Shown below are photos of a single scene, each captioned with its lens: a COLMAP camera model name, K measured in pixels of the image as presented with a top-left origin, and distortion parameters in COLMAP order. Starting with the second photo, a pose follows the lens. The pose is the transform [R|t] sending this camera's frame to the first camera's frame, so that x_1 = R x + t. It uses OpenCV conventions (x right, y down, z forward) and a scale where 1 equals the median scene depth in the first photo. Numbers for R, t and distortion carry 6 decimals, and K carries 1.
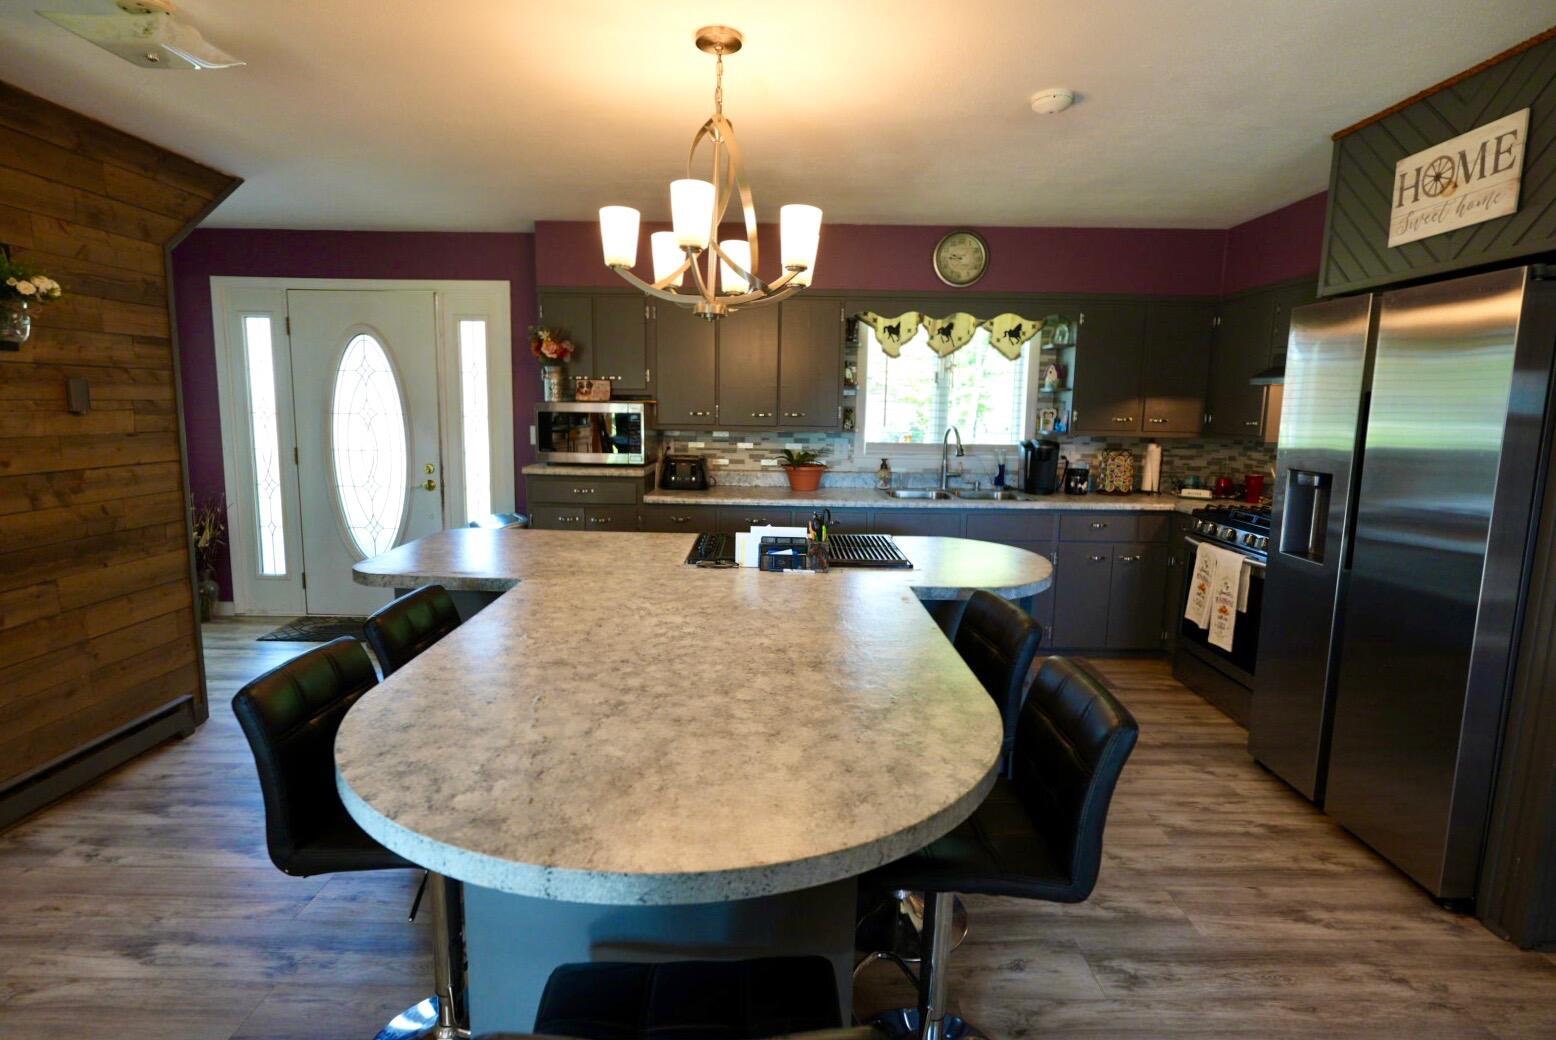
lens RADIAL K [[741.1, 0, 773.0], [0, 741.1, 518.8], [0, 0, 1]] dist [-0.012369, 0.007329]
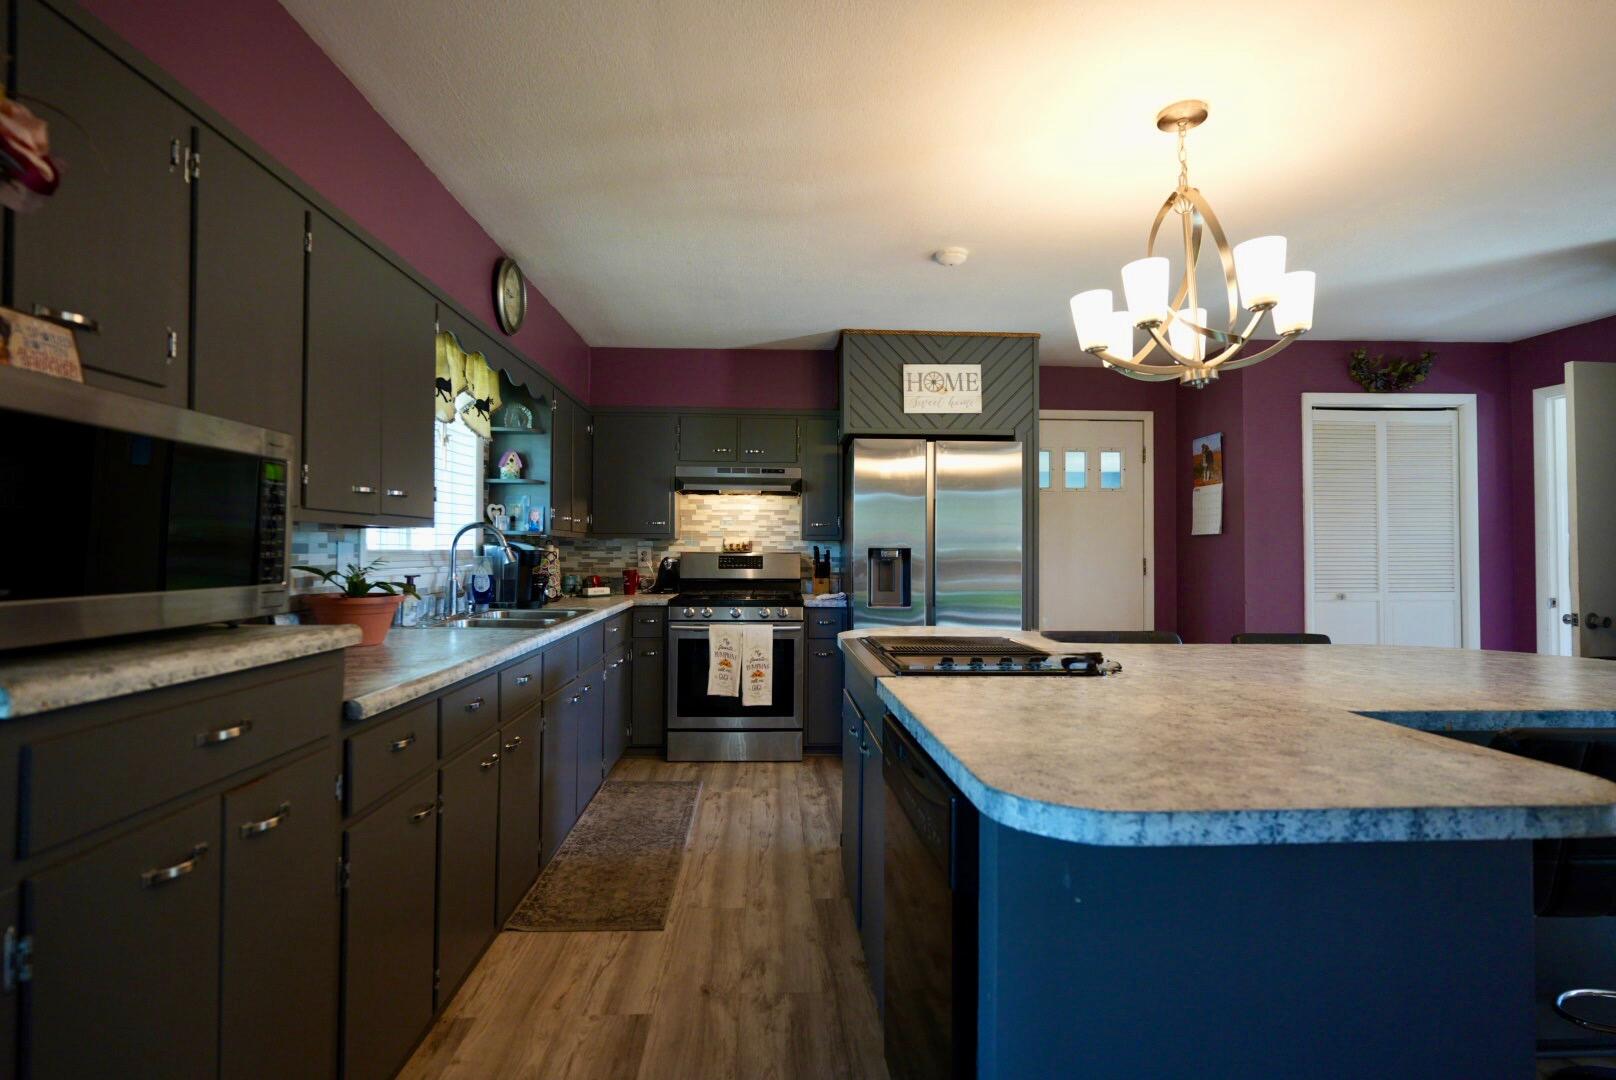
lens RADIAL K [[764.5, 0, 787.5], [0, 764.5, 536.8], [0, 0, 1]] dist [-0.008679, 0.001018]
pose [[-0.032626, 0.001224, 0.999467, -0.905707], [0.145344, 0.989375, 0.003533, -0.134867], [-0.988843, 0.145382, -0.032457, 1.374983]]
